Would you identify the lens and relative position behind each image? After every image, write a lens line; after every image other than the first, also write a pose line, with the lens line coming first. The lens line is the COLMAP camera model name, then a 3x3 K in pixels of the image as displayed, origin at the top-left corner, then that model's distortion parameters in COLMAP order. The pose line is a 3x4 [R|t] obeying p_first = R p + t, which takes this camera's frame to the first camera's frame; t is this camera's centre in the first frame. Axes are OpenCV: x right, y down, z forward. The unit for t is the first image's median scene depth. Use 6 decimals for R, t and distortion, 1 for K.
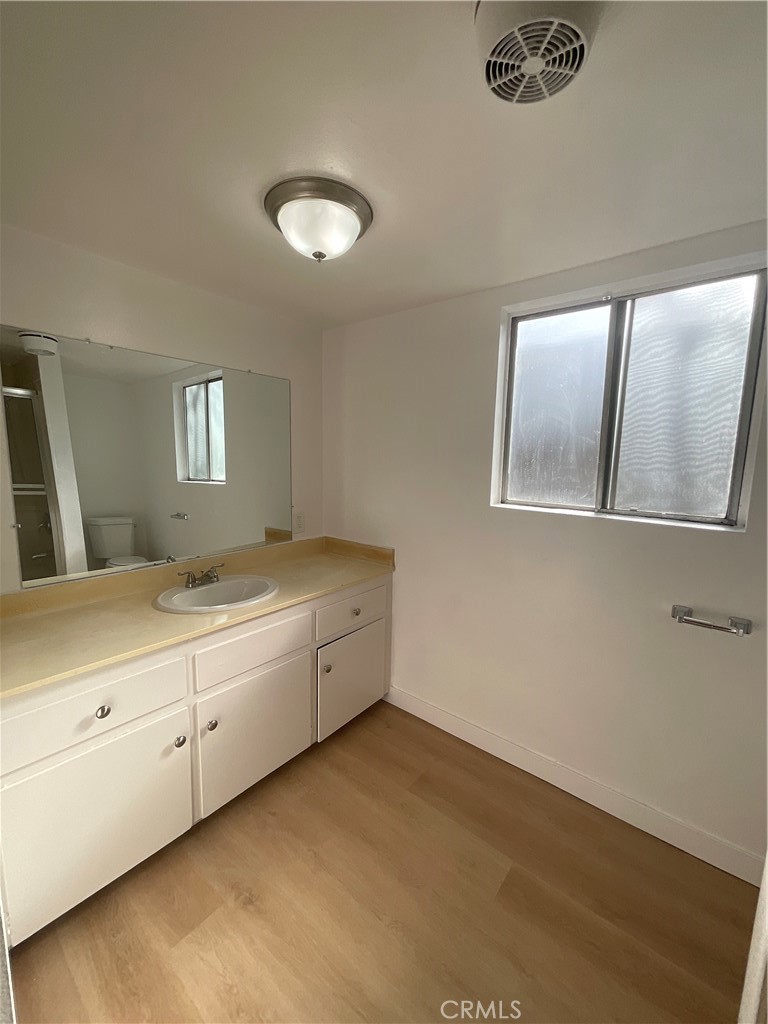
lens RADIAL K [[412.3, 0, 383.6], [0, 412.3, 510.5], [0, 0, 1]] dist [-0.000292, -0.000070]
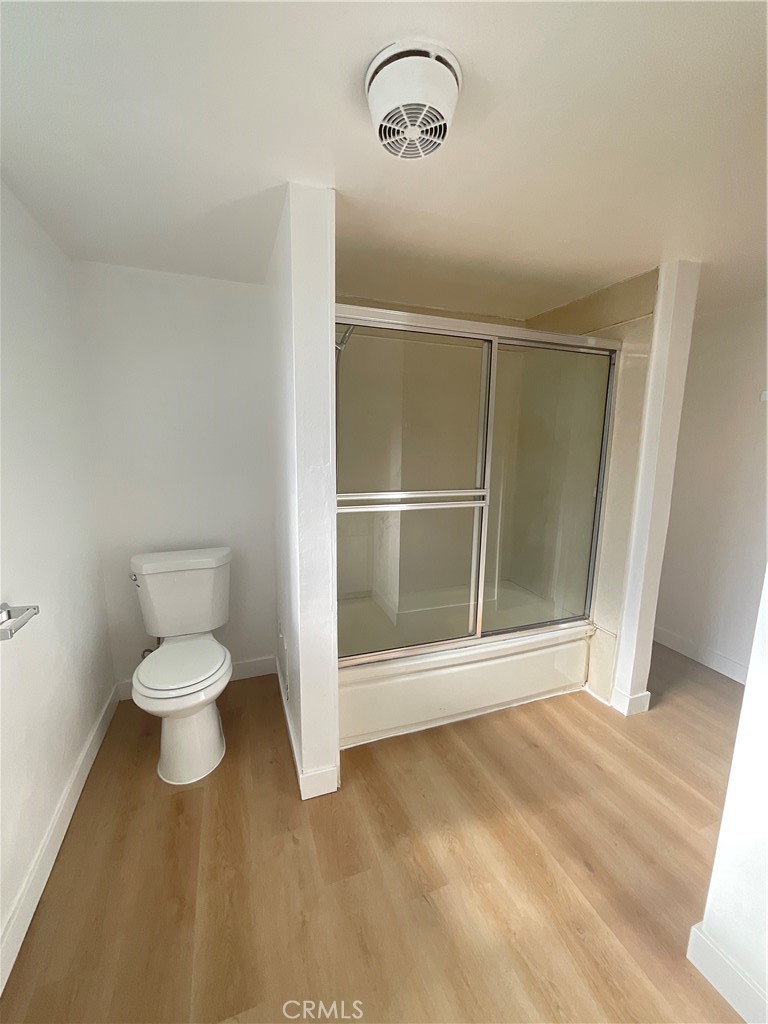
lens RADIAL K [[412.3, 0, 383.6], [0, 412.3, 510.5], [0, 0, 1]] dist [-0.000292, -0.000070]
pose [[-0.862335, -0.122833, 0.491213, -0.145323], [0.027396, 0.957389, 0.287499, -0.107975], [-0.505597, 0.261378, -0.822225, 1.038796]]
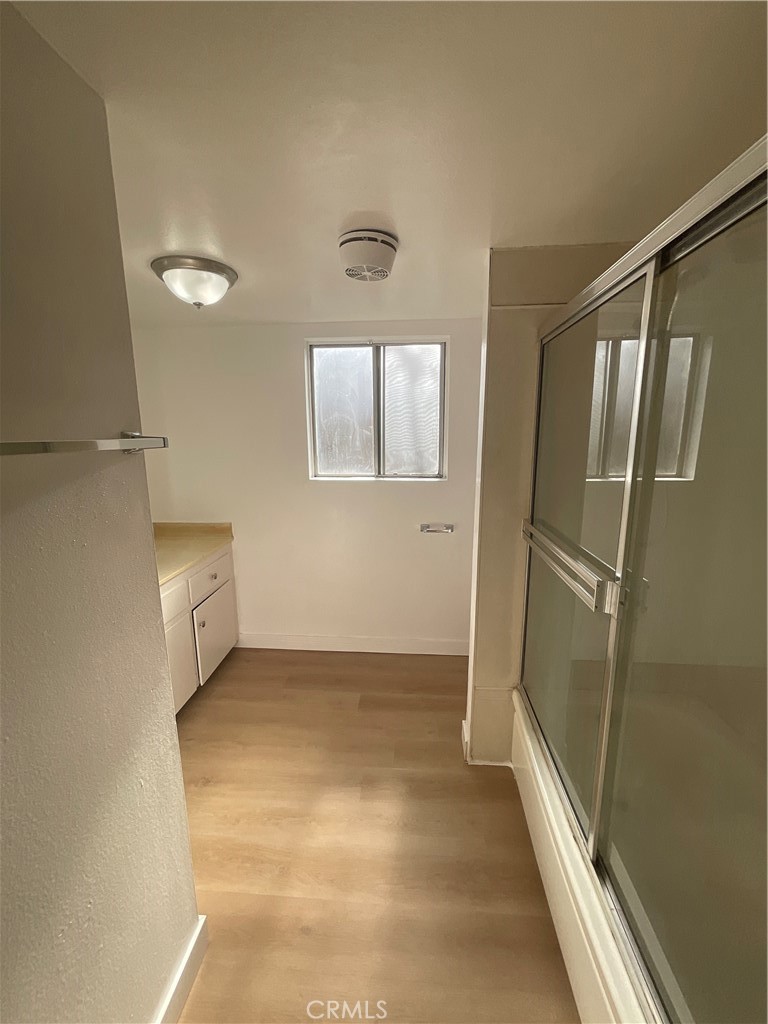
lens RADIAL K [[412.3, 0, 383.6], [0, 412.3, 510.5], [0, 0, 1]] dist [-0.000292, -0.000070]
pose [[0.819943, -0.136725, 0.555877, -0.382516], [0.099845, 0.990331, 0.096310, -0.019970], [-0.563671, -0.023467, 0.825666, -0.356643]]
